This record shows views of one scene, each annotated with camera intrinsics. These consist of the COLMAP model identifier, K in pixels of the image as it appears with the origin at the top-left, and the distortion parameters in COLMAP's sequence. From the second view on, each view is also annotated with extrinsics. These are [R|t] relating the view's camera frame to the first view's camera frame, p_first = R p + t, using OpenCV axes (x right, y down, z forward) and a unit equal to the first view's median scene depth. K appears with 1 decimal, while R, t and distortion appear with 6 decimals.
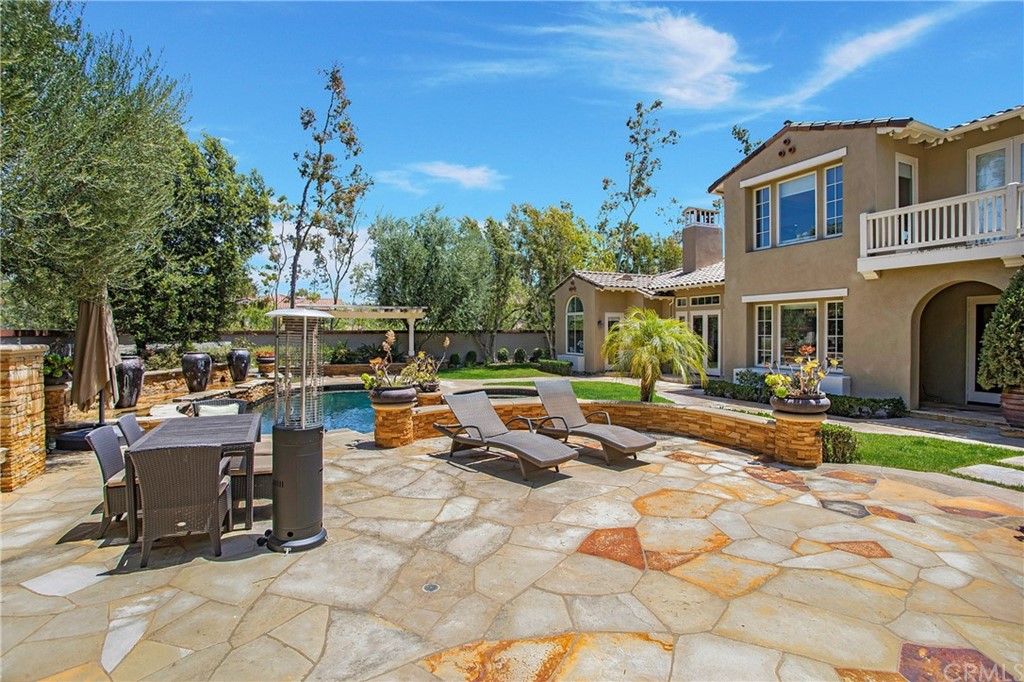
lens RADIAL K [[508.8, 0, 503.5], [0, 508.8, 337.6], [0, 0, 1]] dist [-0.026771, 0.000794]
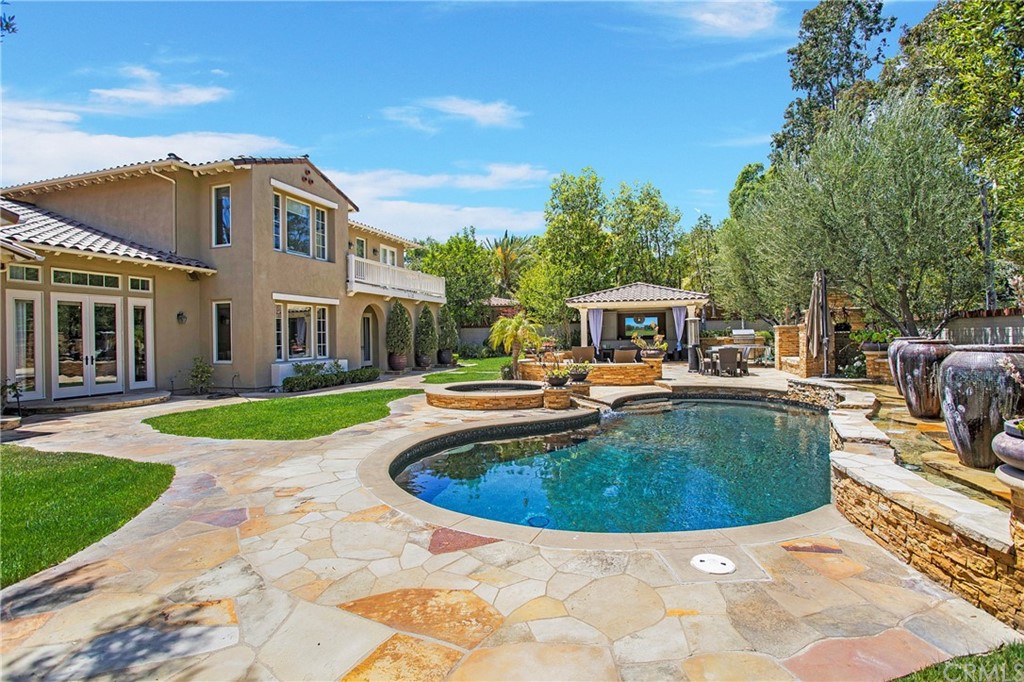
lens RADIAL K [[508.8, 0, 507.6], [0, 508.8, 333.3], [0, 0, 1]] dist [-0.026771, 0.000794]
pose [[-0.777705, 0.004814, 0.628612, -0.509944], [0.015603, 0.999810, 0.011647, -0.006134], [-0.628436, 0.018866, -0.777632, 1.461445]]
